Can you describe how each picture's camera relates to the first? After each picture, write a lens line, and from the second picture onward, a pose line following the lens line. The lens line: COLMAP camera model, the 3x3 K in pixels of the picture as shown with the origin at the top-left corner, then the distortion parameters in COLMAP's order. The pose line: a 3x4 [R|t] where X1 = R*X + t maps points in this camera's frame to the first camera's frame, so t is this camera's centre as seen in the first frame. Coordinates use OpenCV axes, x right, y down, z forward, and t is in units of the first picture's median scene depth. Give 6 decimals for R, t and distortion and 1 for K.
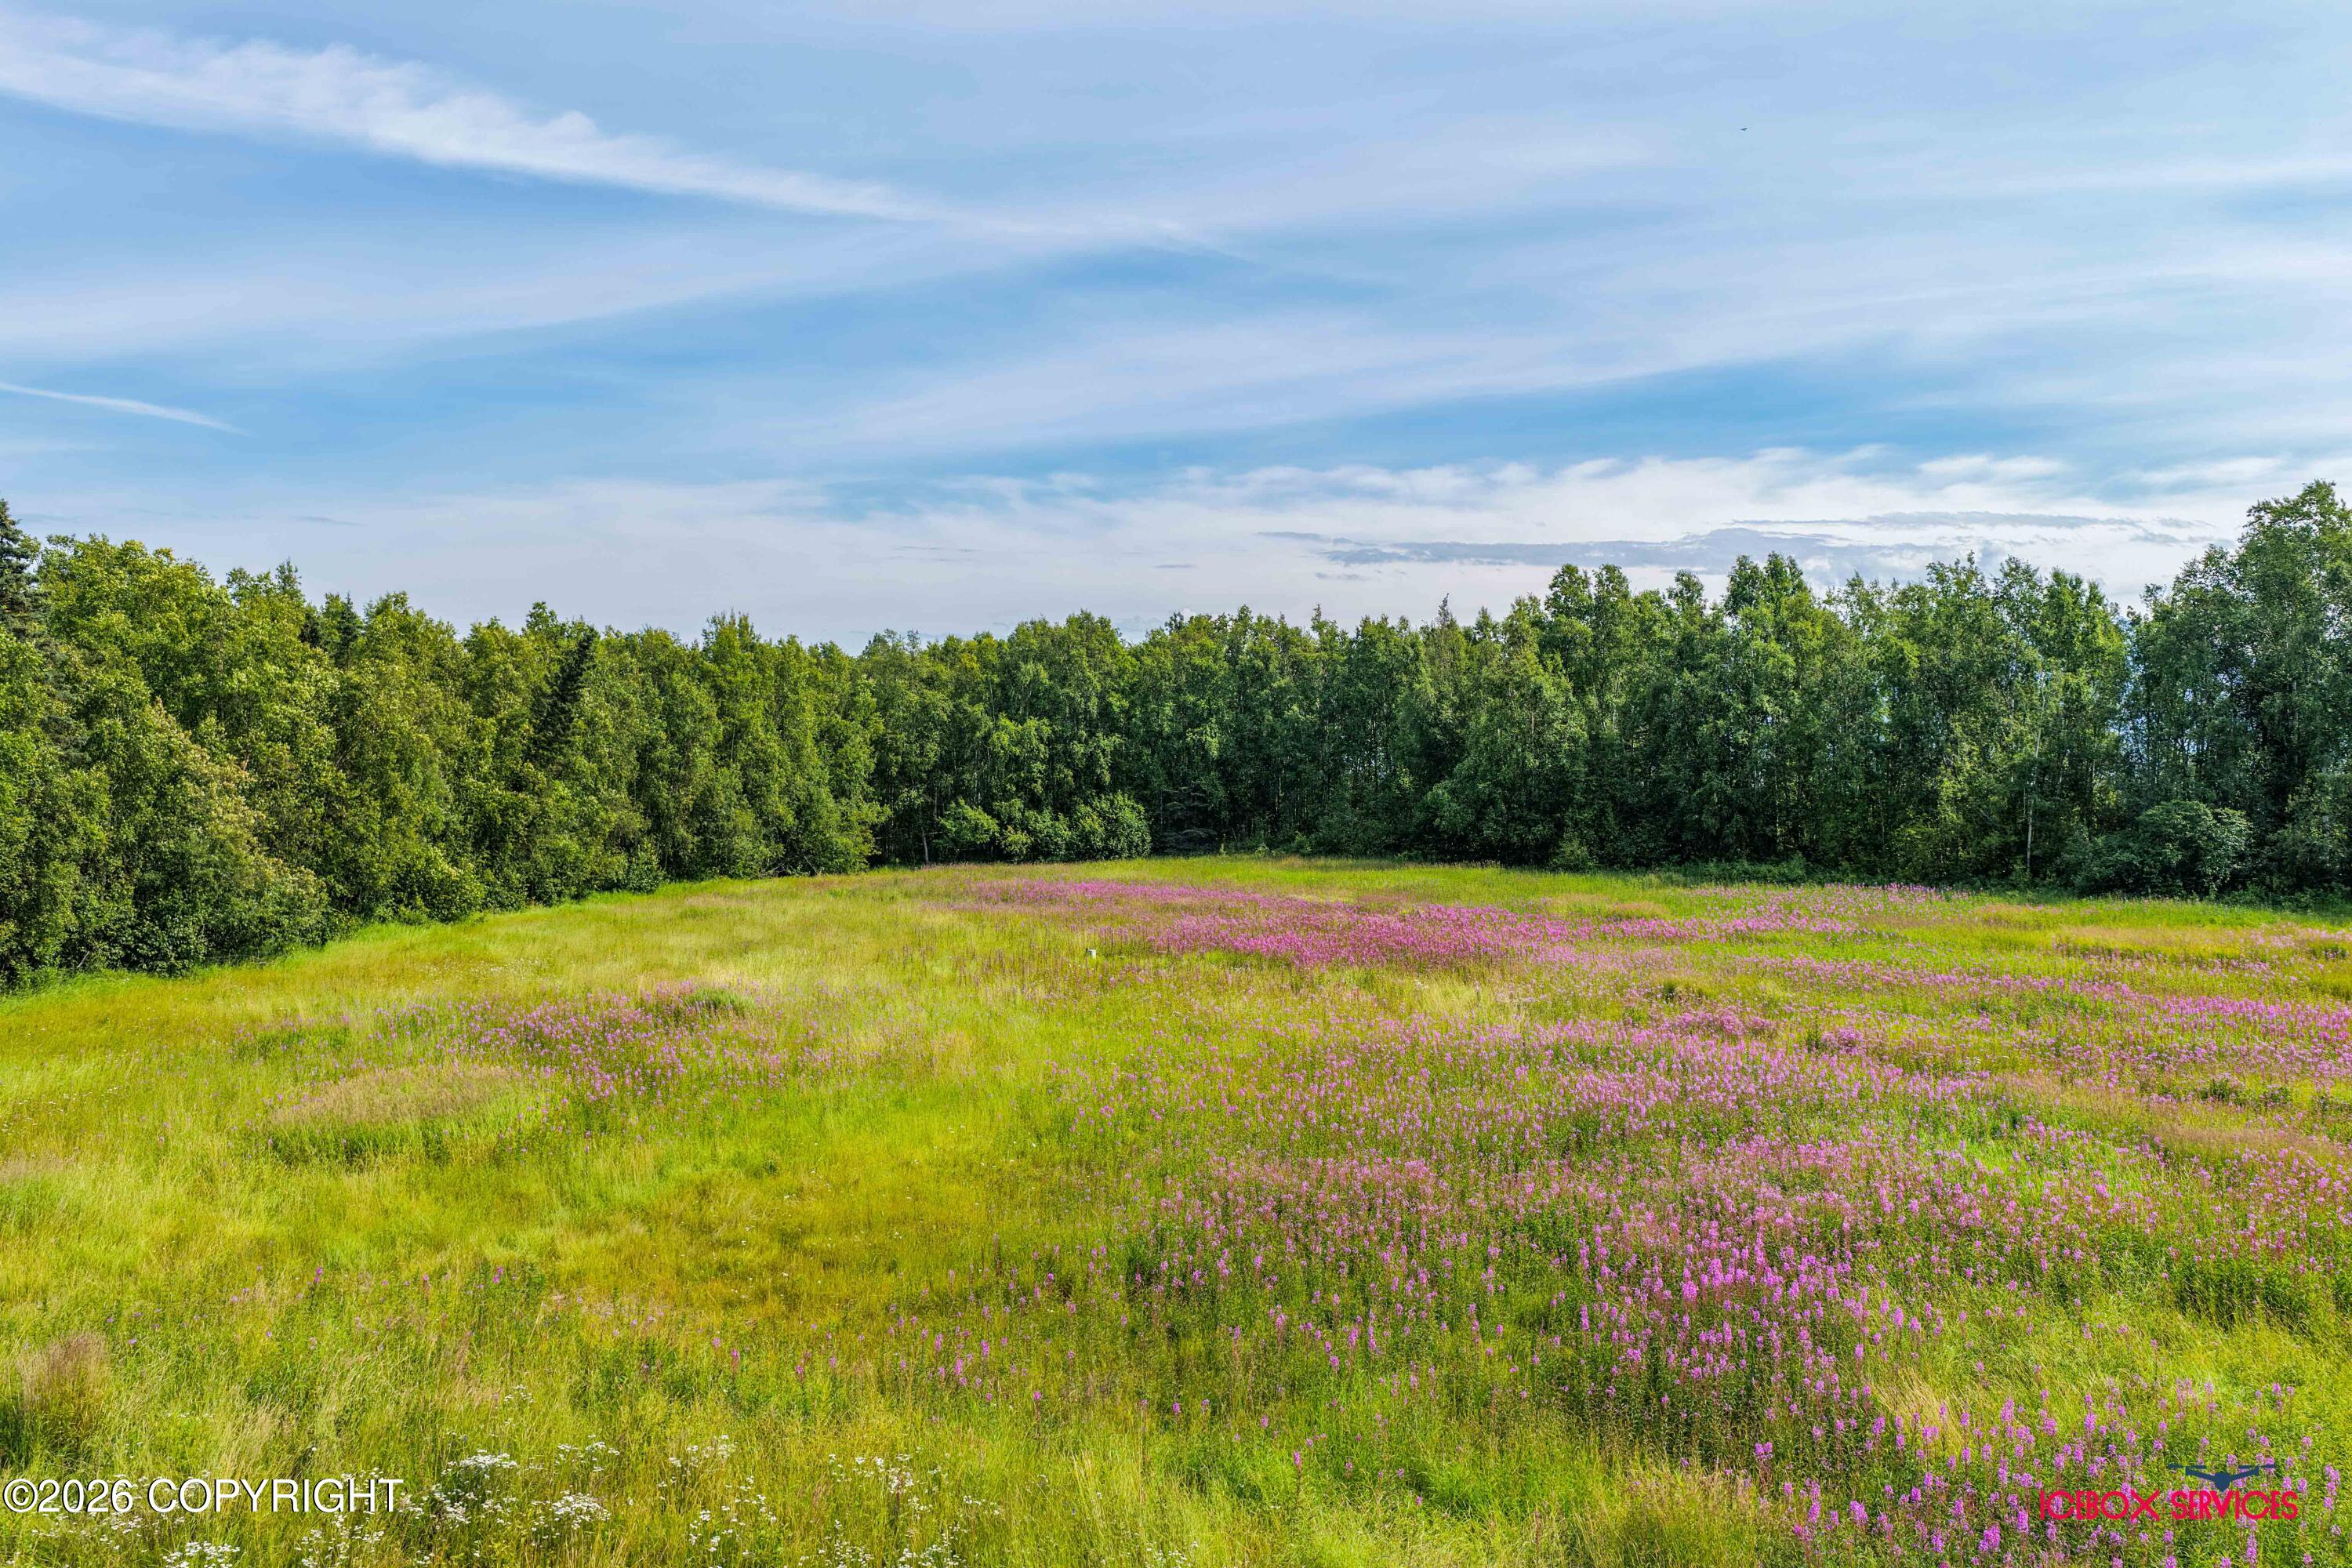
lens RADIAL K [[1945.3, 0, 1177.2], [0, 1945.3, 827.6], [0, 0, 1]] dist [-0.011157, 0.035987]
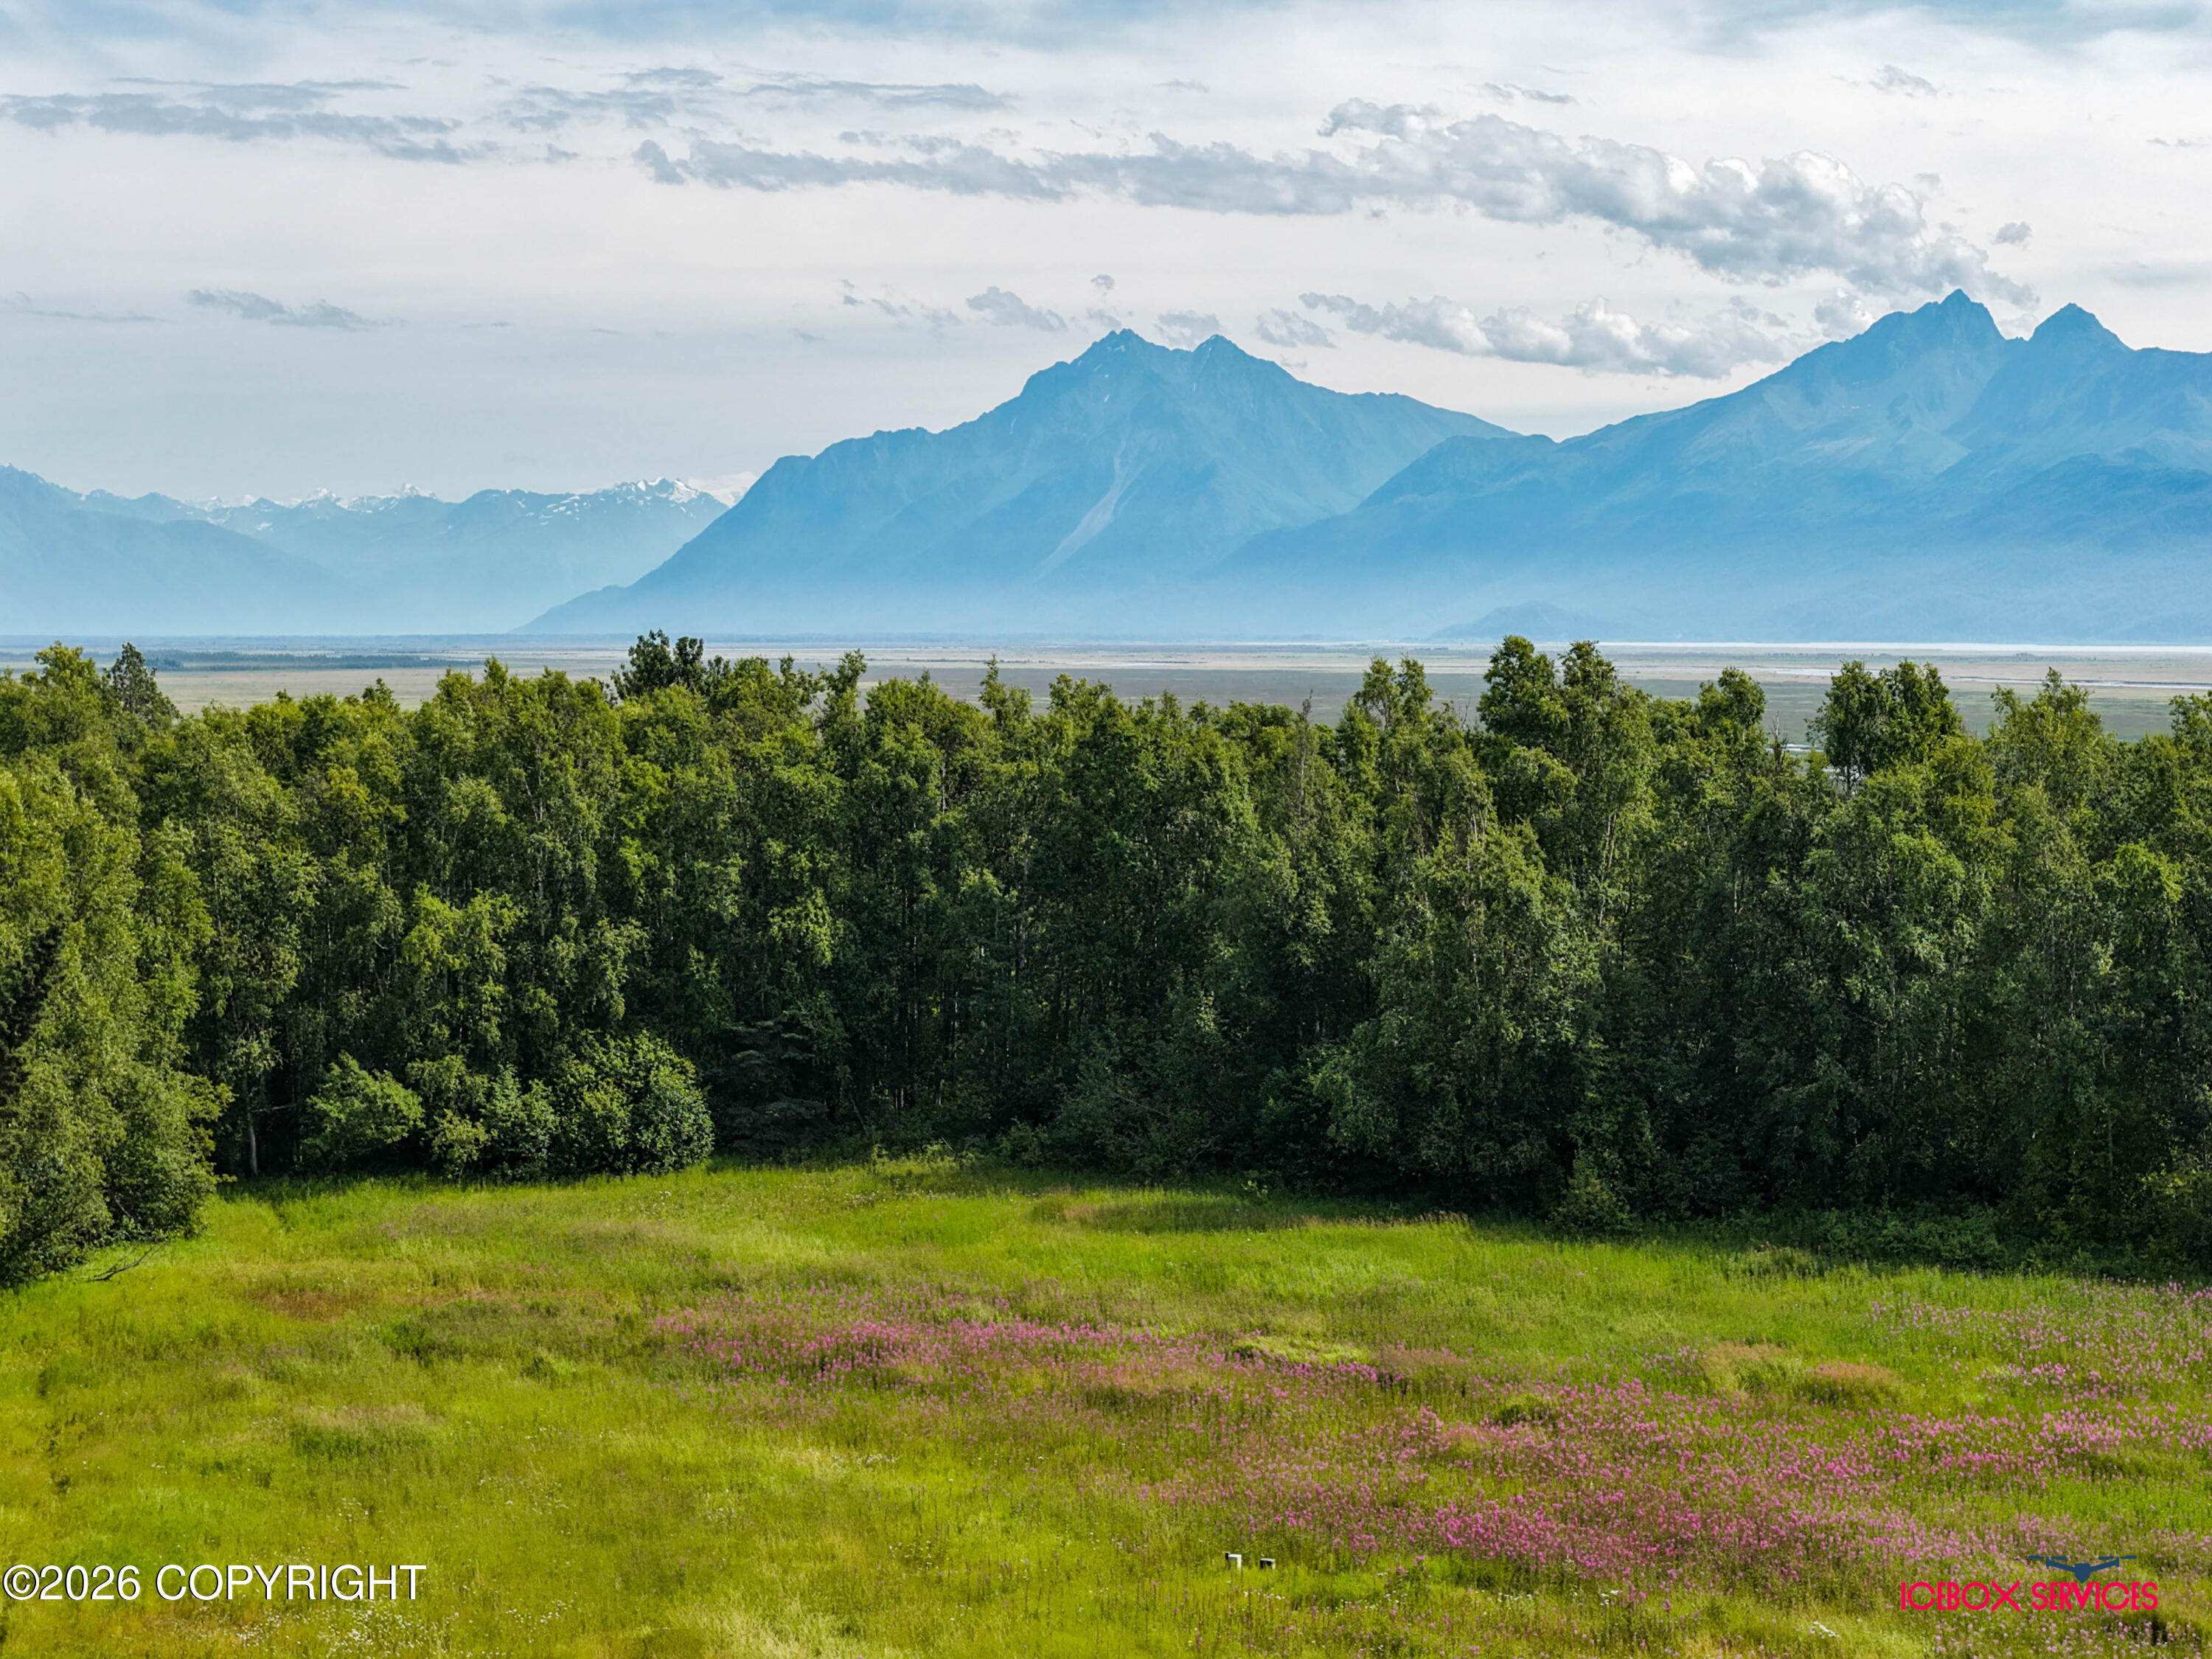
lens RADIAL K [[4576.0, 0, 1107.2], [0, 4576.0, 819.1], [0, 0, 1]] dist [-0.148919, 0.000000]
pose [[0.971713, -0.004658, 0.236121, -0.204125], [0.001664, 0.999916, 0.012878, -0.094136], [-0.236161, -0.012121, 0.971638, -0.216123]]
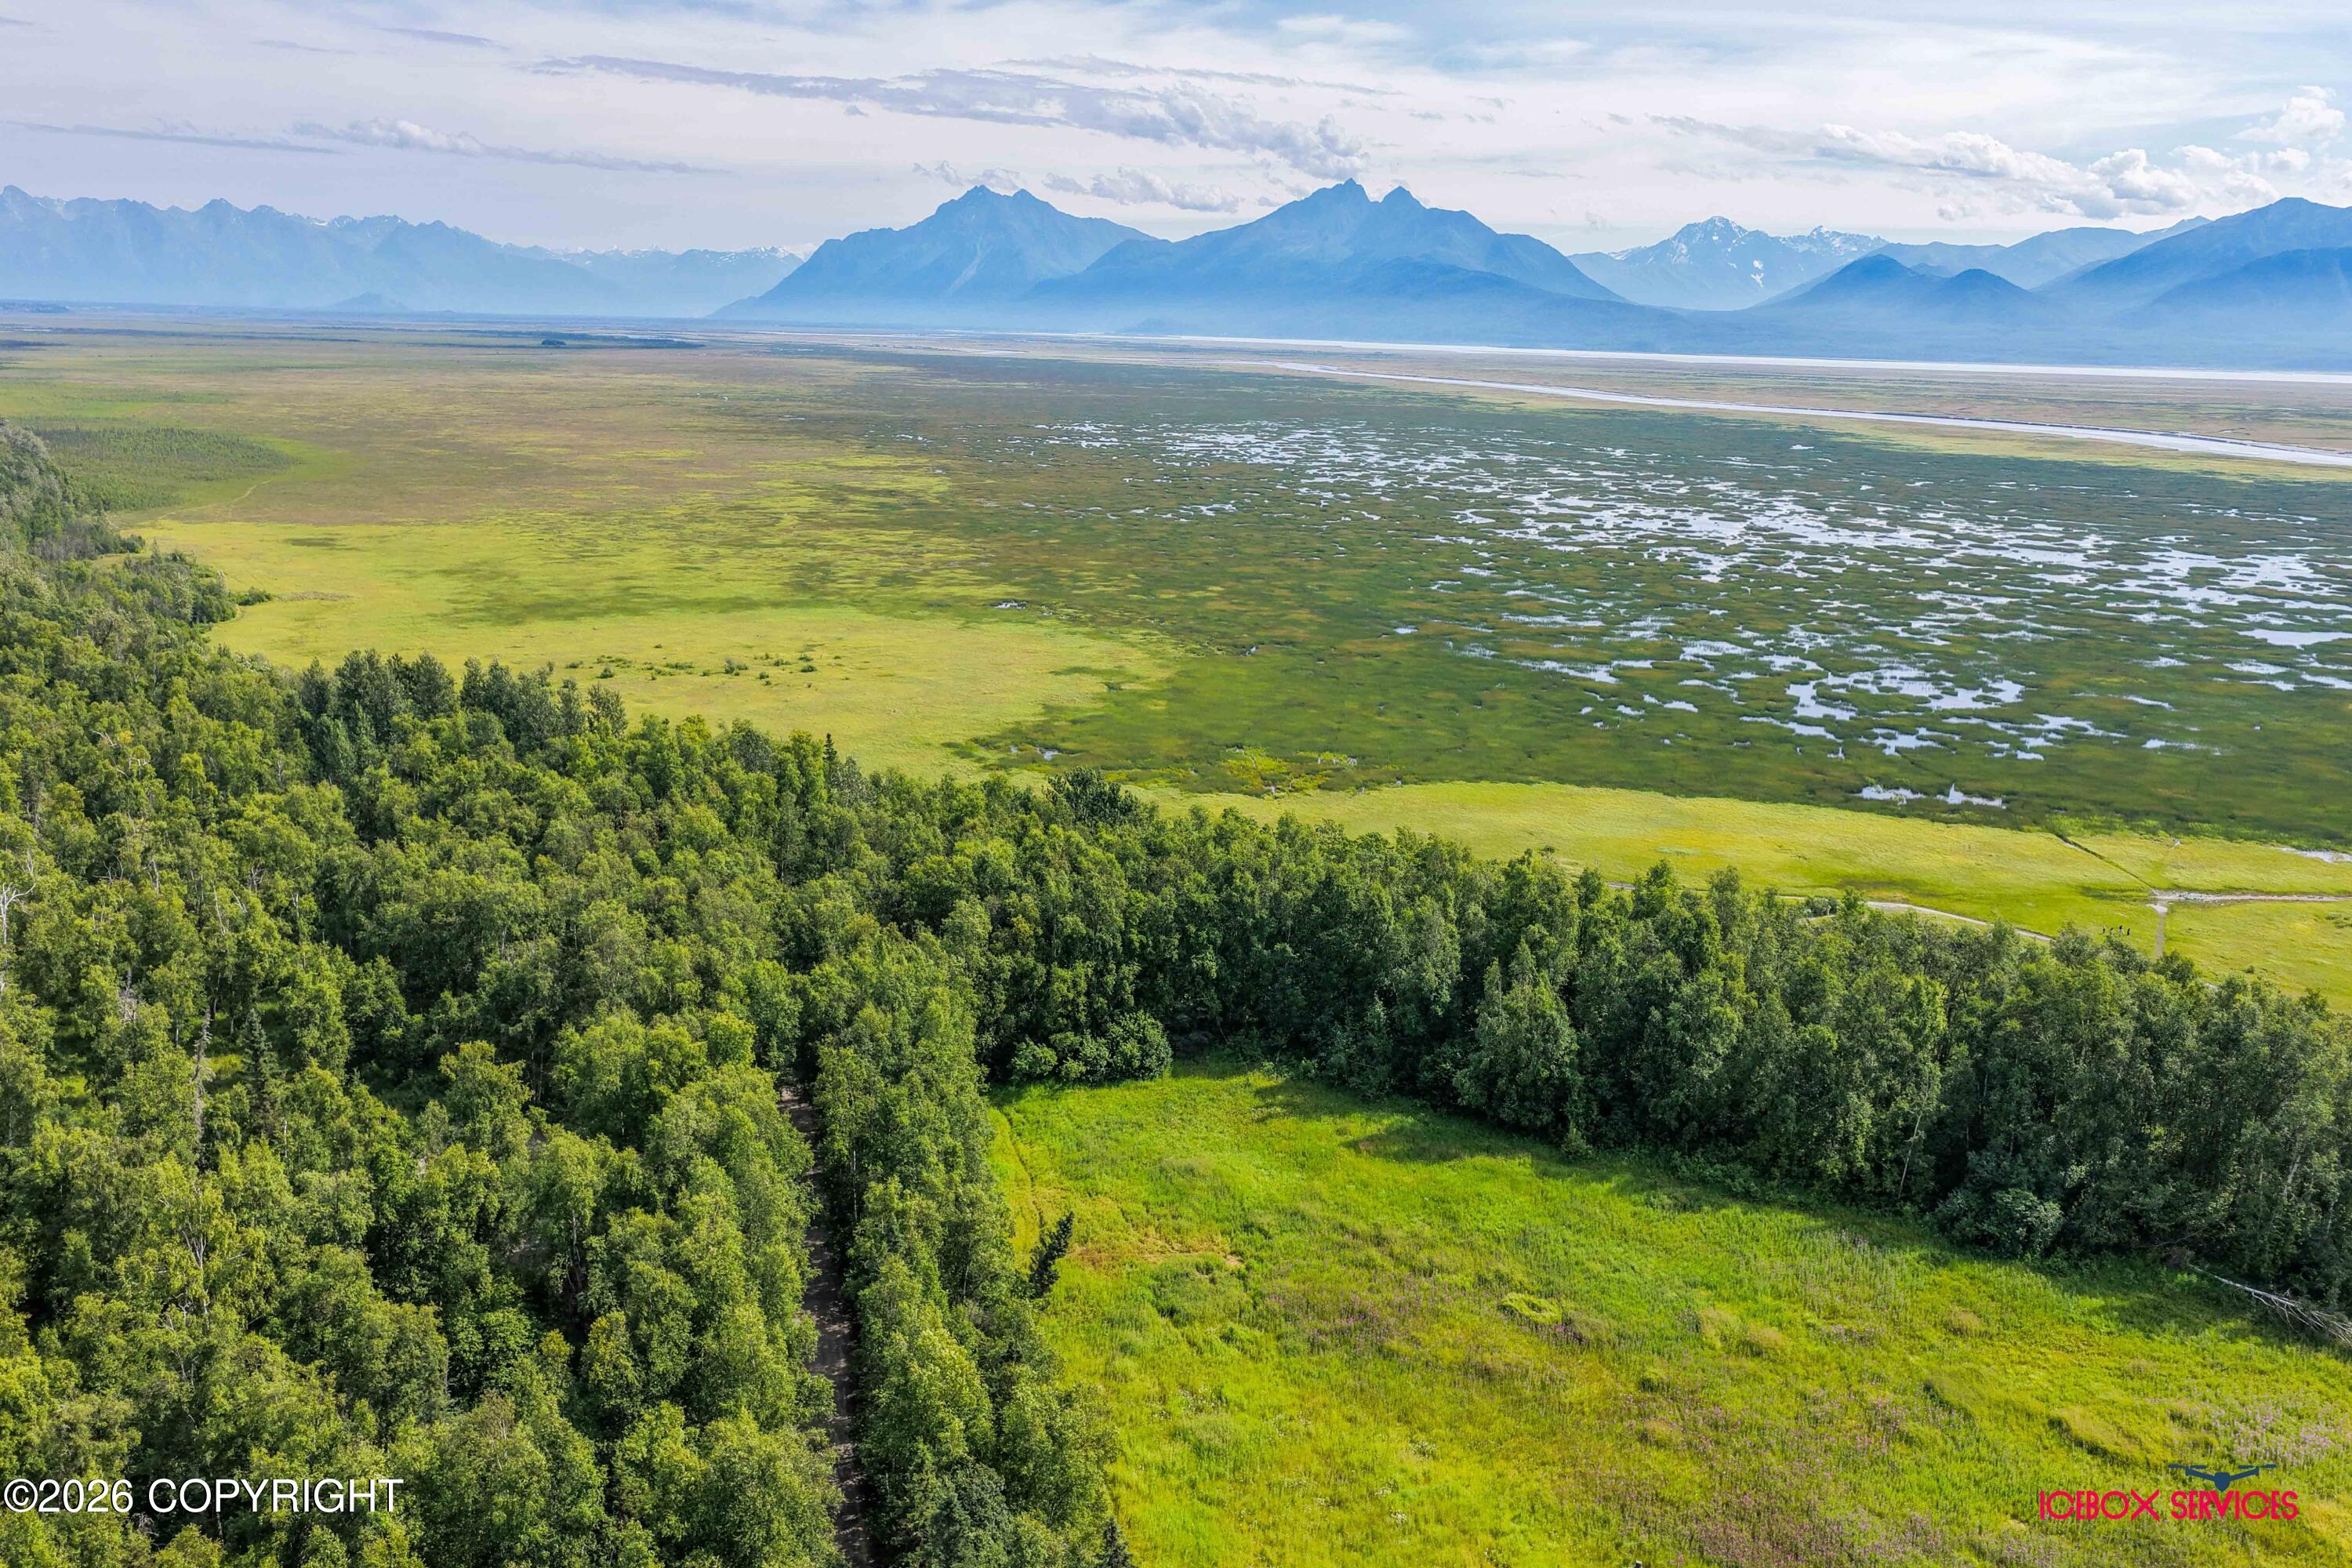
lens RADIAL K [[1945.3, 0, 1178.4], [0, 1945.3, 799.0], [0, 0, 1]] dist [-0.011157, 0.035987]
pose [[0.941884, -0.051492, 0.331967, -0.423368], [-0.020401, 0.977591, 0.209520, -0.422422], [-0.335317, -0.204116, 0.919728, -0.112656]]
